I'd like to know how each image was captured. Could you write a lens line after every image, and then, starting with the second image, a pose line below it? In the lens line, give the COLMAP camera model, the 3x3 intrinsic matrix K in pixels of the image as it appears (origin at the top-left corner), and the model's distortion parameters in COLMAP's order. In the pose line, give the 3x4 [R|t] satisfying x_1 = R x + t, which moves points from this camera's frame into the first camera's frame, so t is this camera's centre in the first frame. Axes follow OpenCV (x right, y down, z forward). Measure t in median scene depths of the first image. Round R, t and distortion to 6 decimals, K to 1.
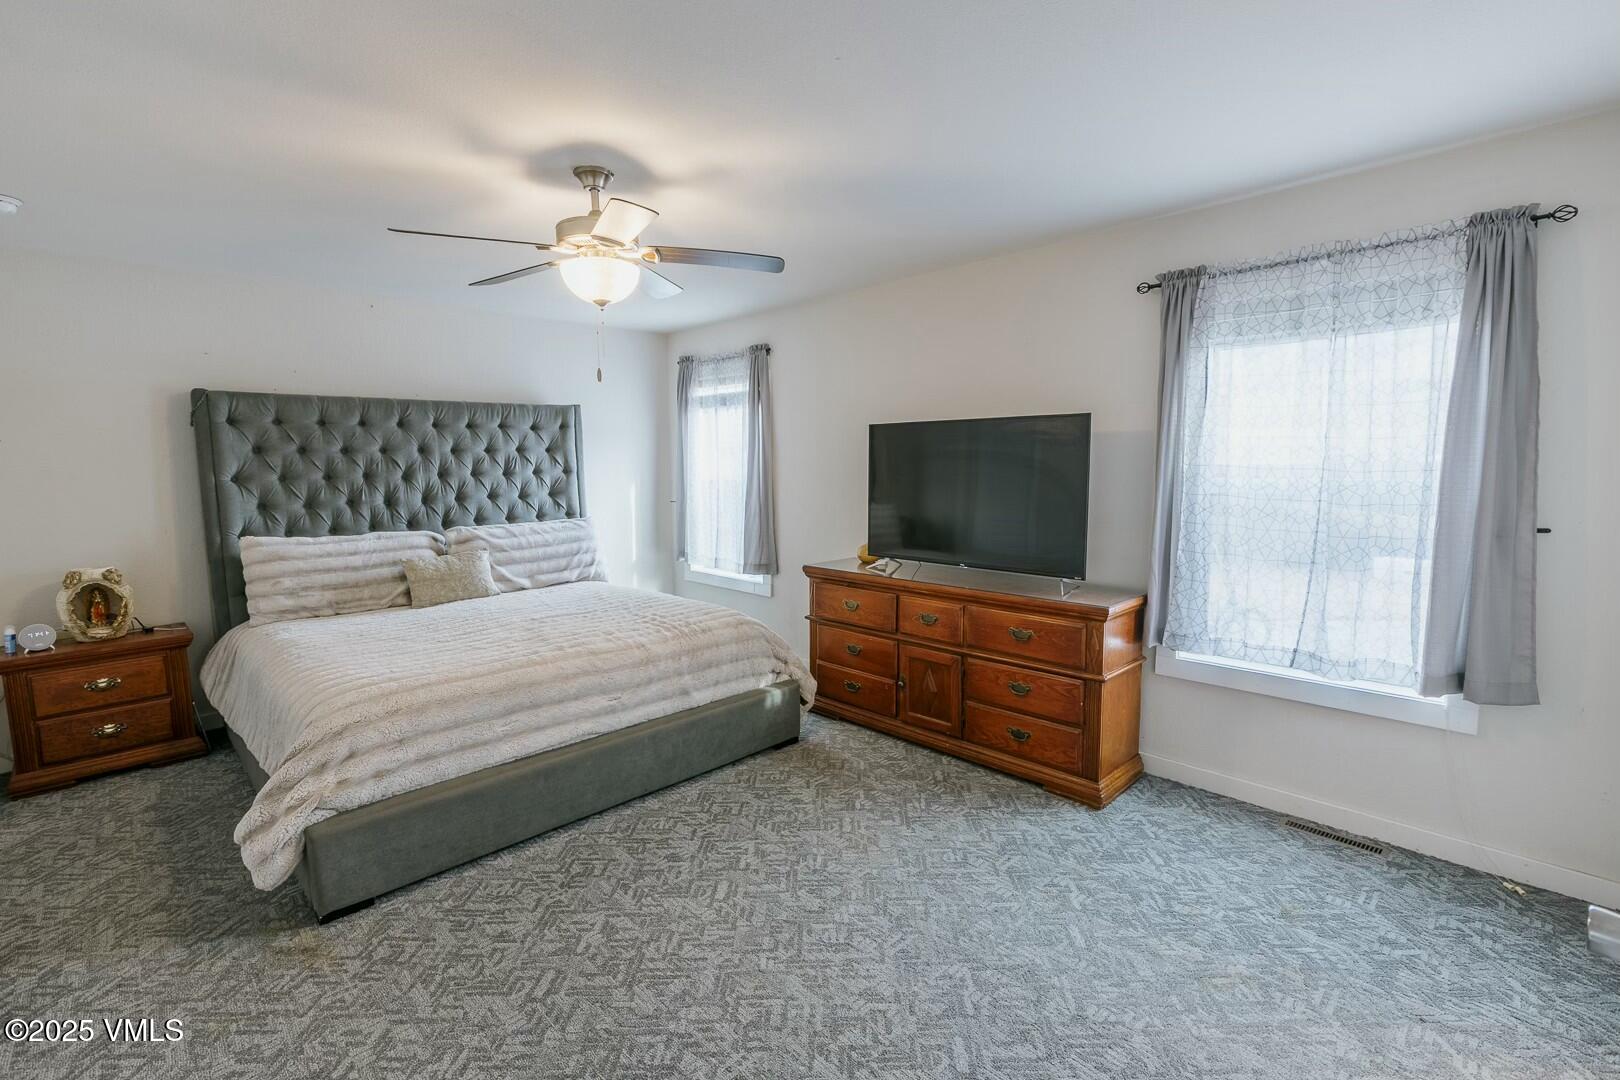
lens RADIAL K [[721.4, 0, 813.8], [0, 721.4, 538.6], [0, 0, 1]] dist [-0.001264, -0.000949]
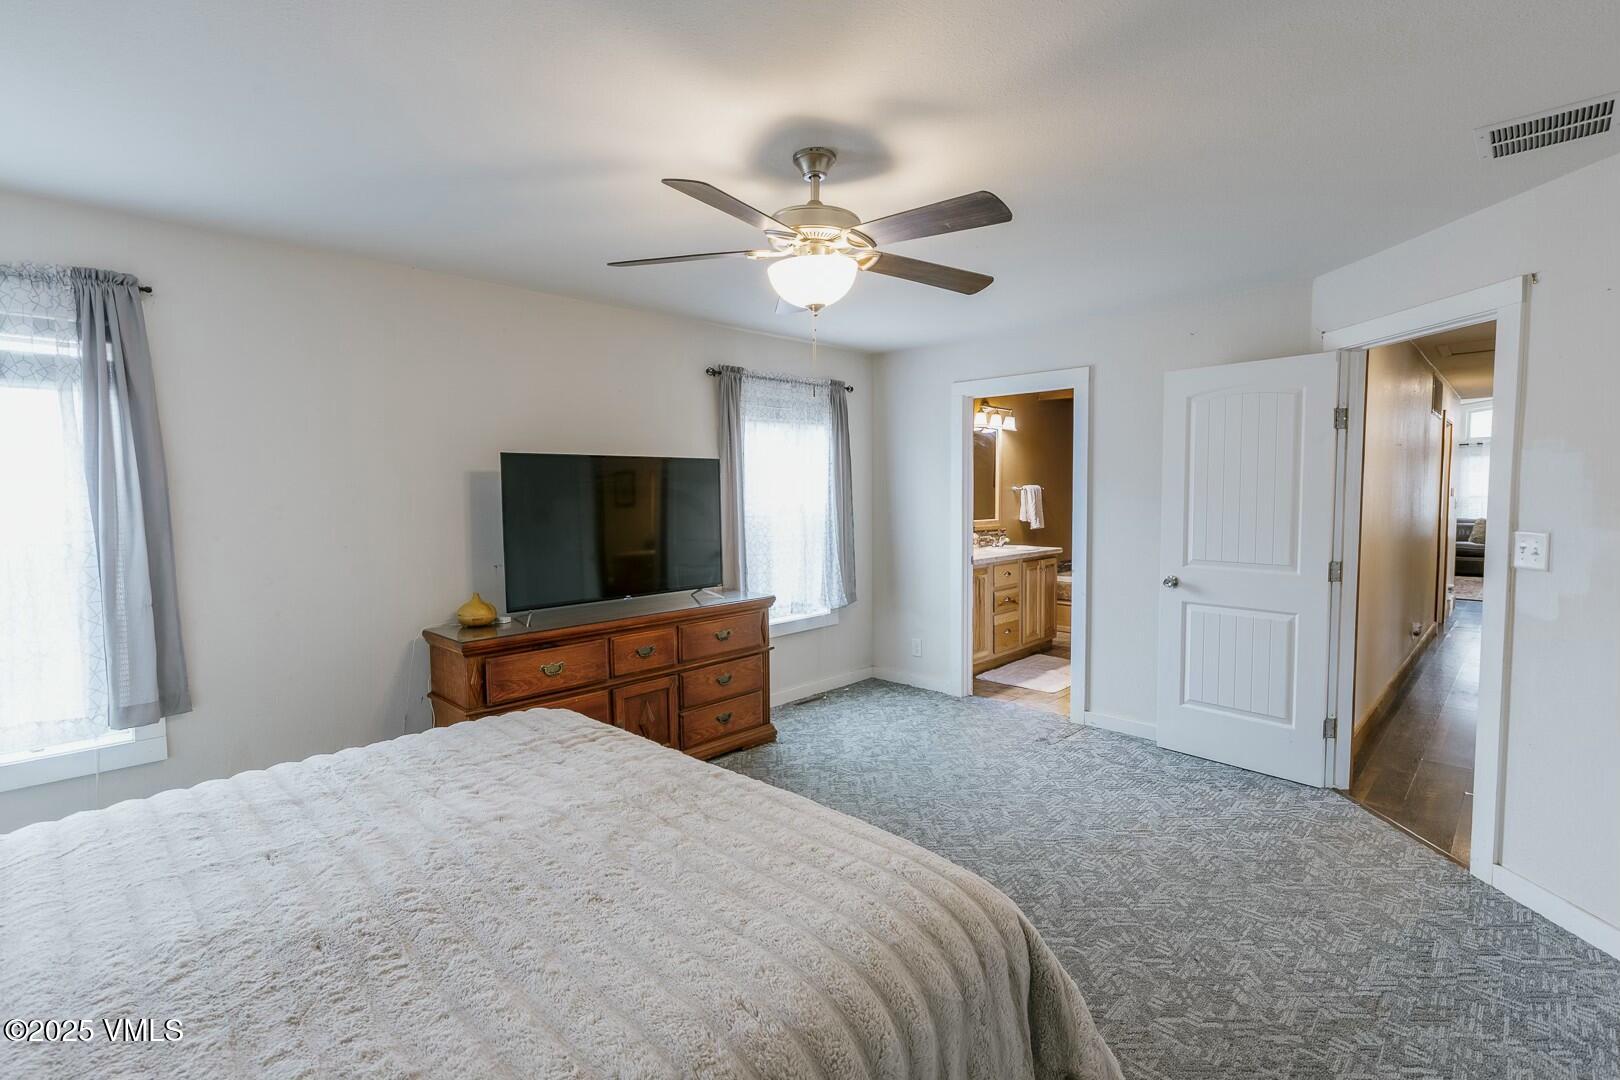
lens RADIAL K [[721.4, 0, 820.9], [0, 721.4, 539.6], [0, 0, 1]] dist [-0.001264, -0.000949]
pose [[-0.021115, -0.058888, 0.998041, -1.031791], [0.120945, 0.990782, 0.061019, -0.092249], [-0.992435, 0.121997, -0.013798, 0.918948]]
